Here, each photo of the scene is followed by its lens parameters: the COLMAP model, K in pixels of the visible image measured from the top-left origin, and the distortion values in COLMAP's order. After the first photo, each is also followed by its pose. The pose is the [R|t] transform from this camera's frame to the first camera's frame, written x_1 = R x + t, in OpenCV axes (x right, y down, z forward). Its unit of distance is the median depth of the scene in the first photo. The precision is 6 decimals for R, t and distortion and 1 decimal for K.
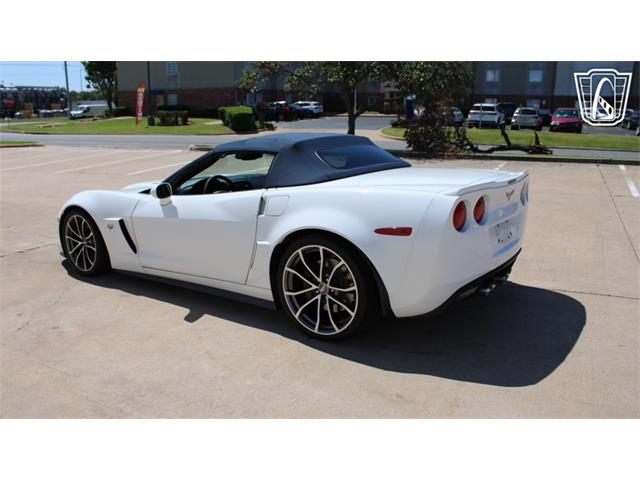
lens RADIAL K [[524.9, 0, 320.0], [0, 524.9, 240.0], [0, 0, 1]] dist [-0.137912, 0.089780]
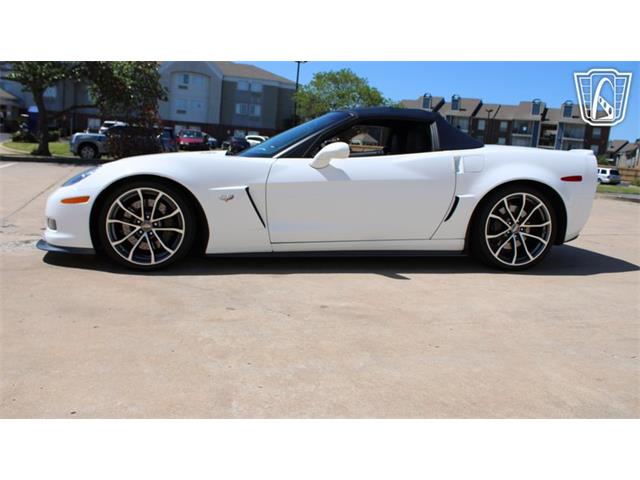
lens RADIAL K [[524.9, 0, 320.0], [0, 524.9, 240.0], [0, 0, 1]] dist [-0.137912, 0.089780]
pose [[0.711195, -0.067834, 0.699714, -0.722169], [0.100248, 0.994948, -0.005438, 0.048003], [-0.695810, 0.074013, 0.714402, 0.269593]]
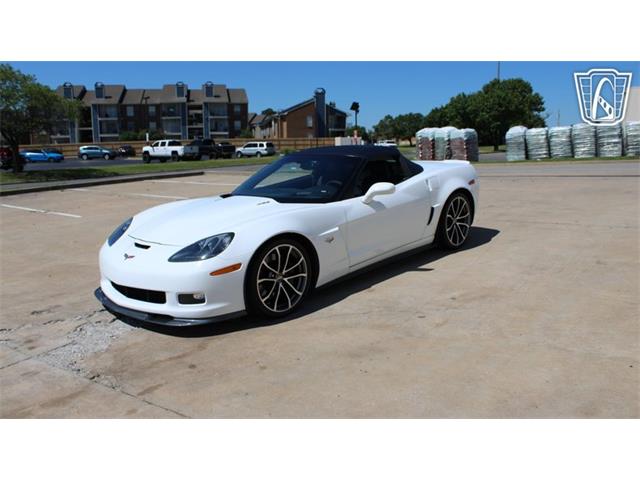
lens RADIAL K [[524.9, 0, 320.0], [0, 524.9, 240.0], [0, 0, 1]] dist [-0.137912, 0.089780]
pose [[0.134215, -0.184104, 0.973700, -1.143631], [0.260900, 0.954488, 0.144509, -0.144030], [-0.955990, 0.234643, 0.176140, 0.694374]]
